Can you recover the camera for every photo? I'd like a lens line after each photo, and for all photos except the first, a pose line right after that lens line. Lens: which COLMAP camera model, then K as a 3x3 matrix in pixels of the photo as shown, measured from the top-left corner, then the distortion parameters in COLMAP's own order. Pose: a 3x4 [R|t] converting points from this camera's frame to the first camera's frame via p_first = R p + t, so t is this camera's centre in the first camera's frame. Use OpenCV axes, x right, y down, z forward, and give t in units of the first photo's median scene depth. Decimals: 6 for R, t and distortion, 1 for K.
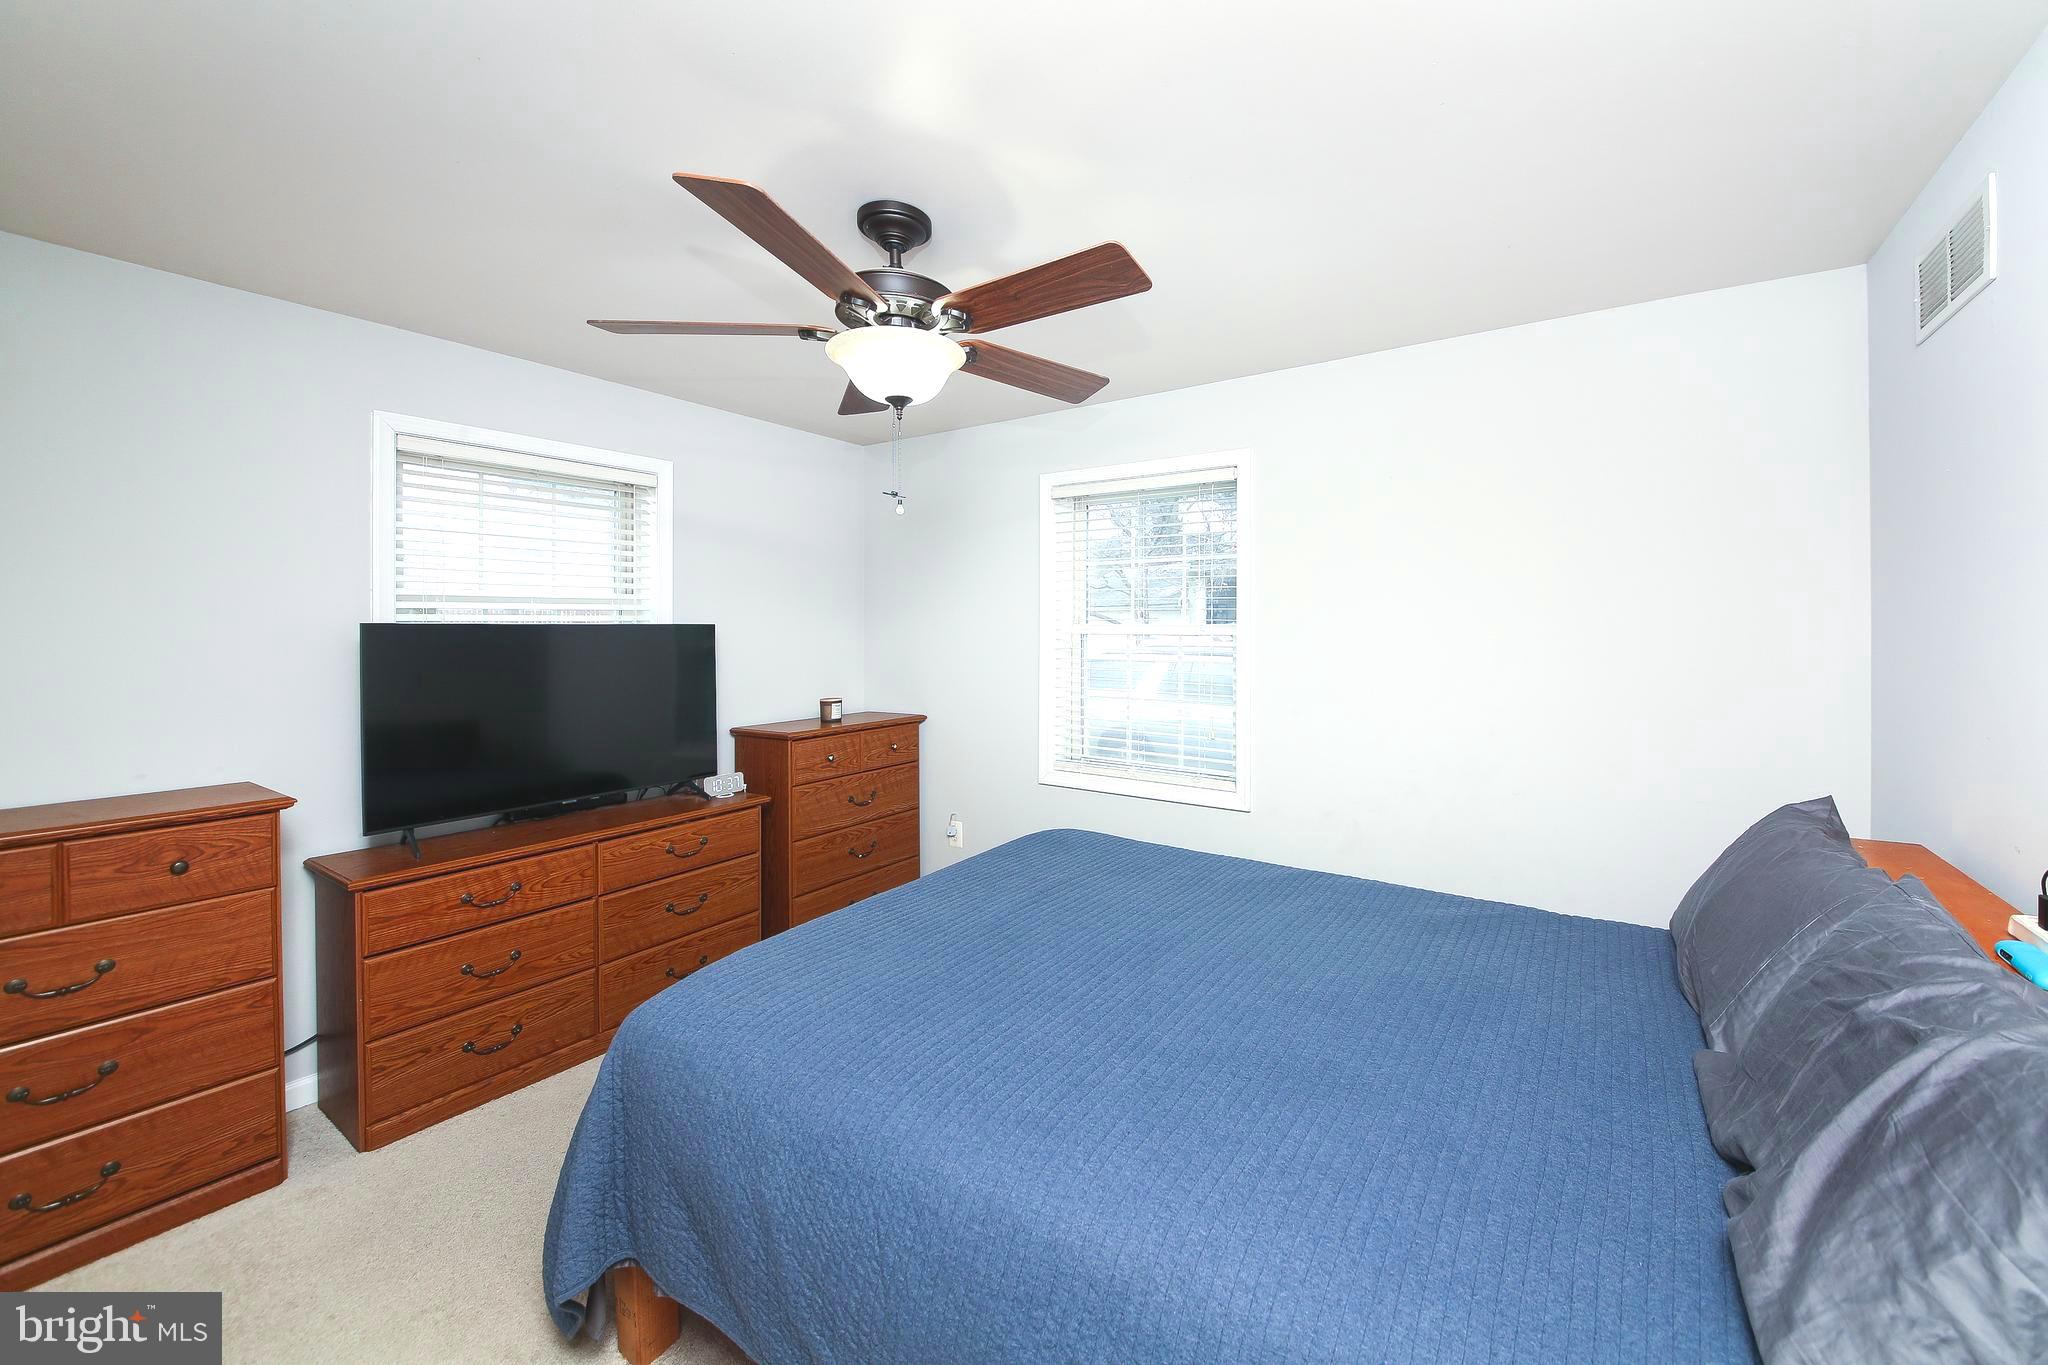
lens RADIAL K [[752.5, 0, 1037.7], [0, 752.5, 634.1], [0, 0, 1]] dist [-0.000725, -0.000188]
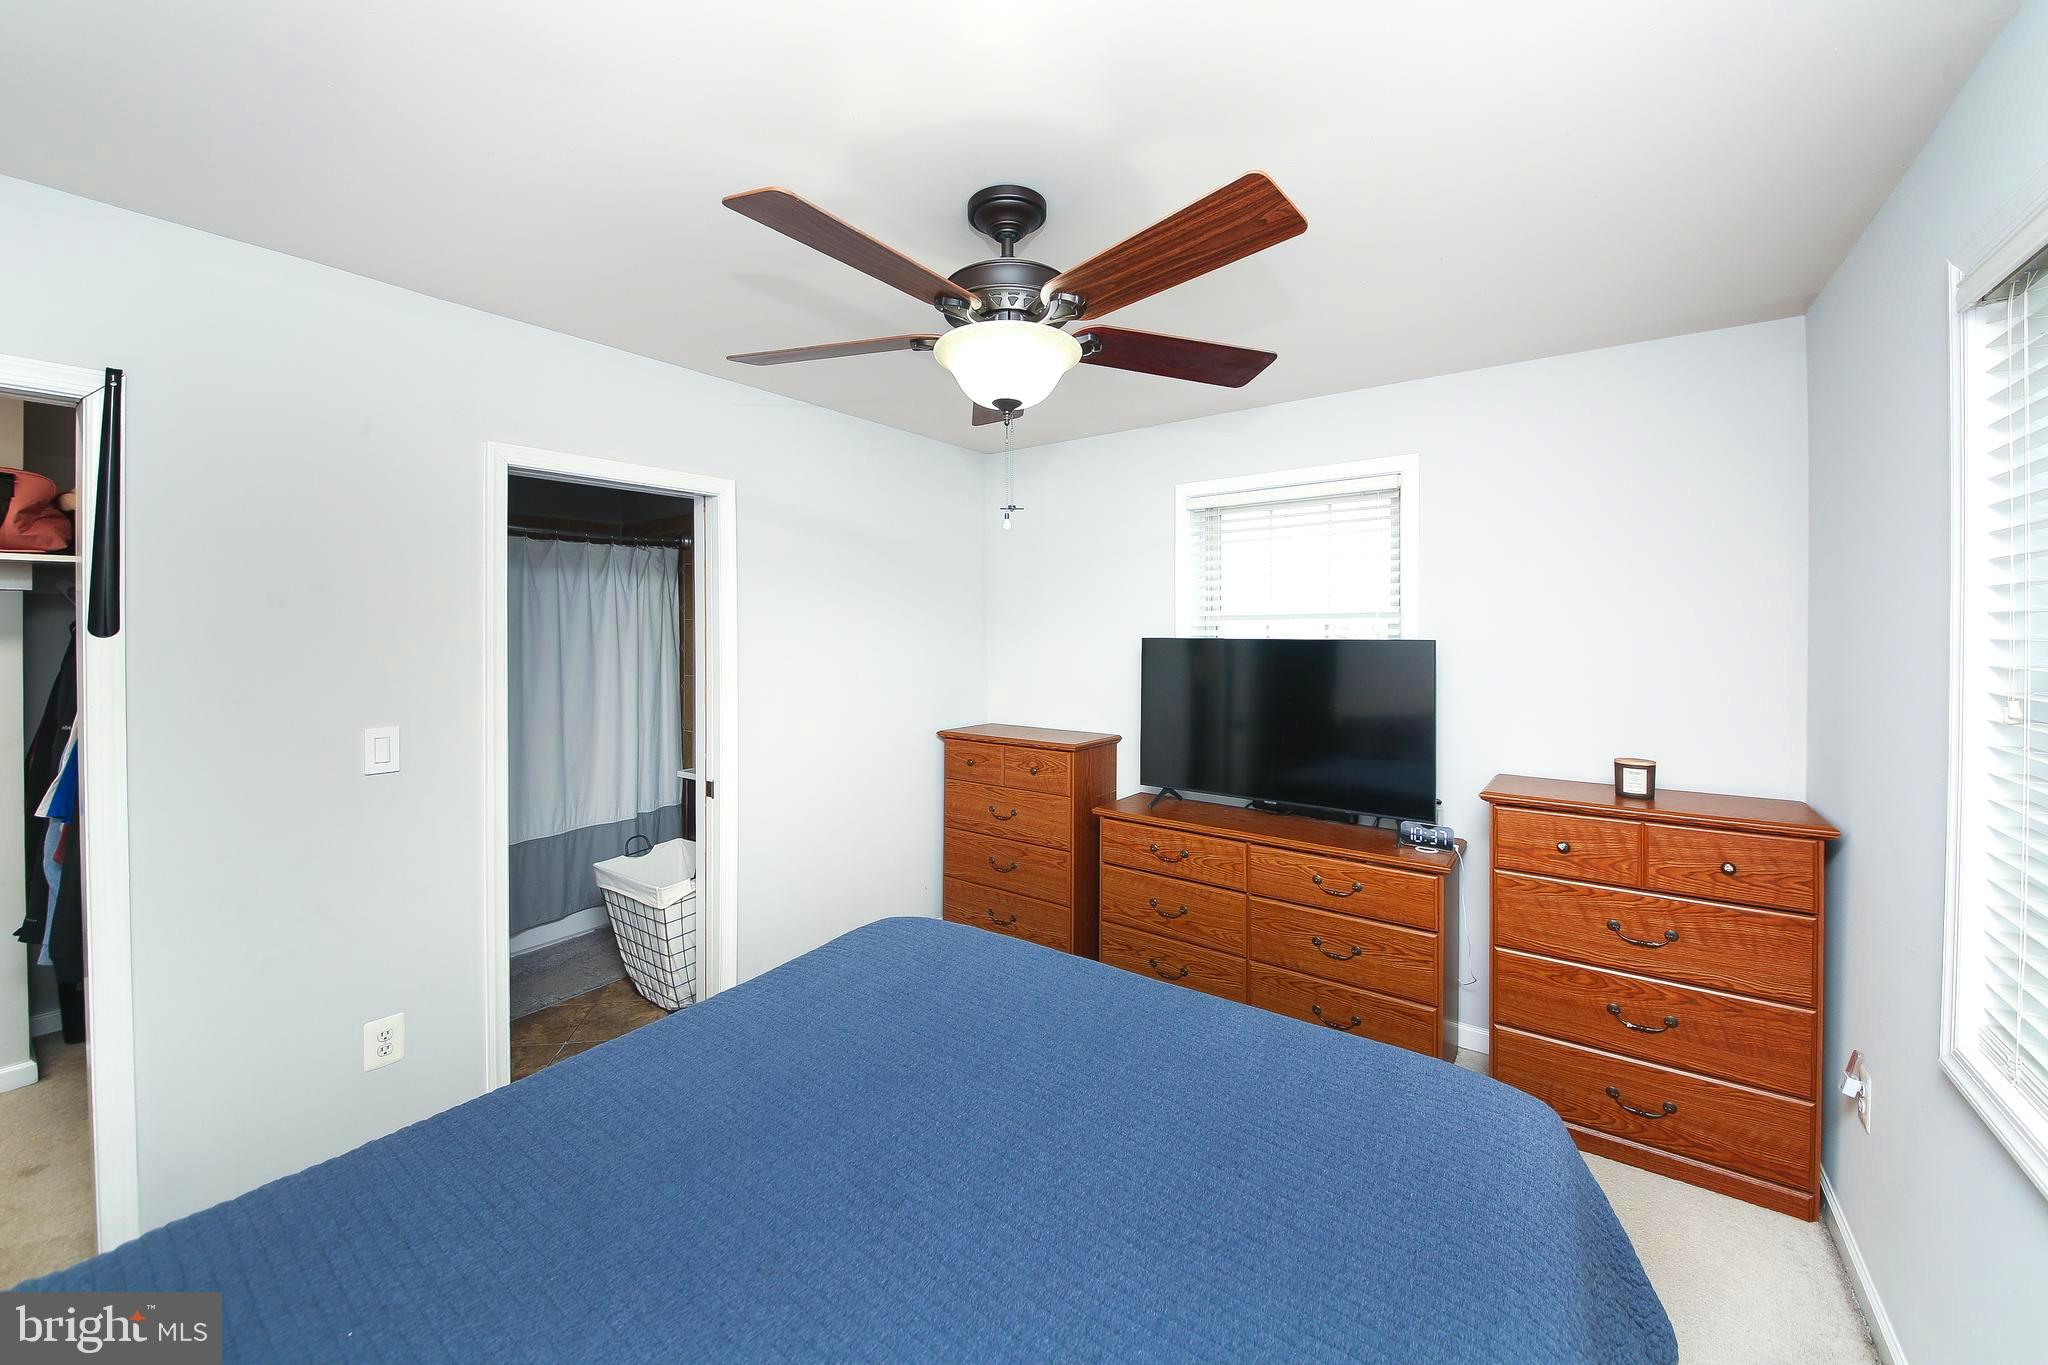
lens RADIAL K [[752.5, 0, 1037.7], [0, 752.5, 634.1], [0, 0, 1]] dist [-0.000725, -0.000188]
pose [[0.014450, 0.006587, -0.999874, 0.511735], [-0.011177, 0.999917, 0.006426, -0.026617], [0.999833, 0.011083, 0.014522, 0.725557]]
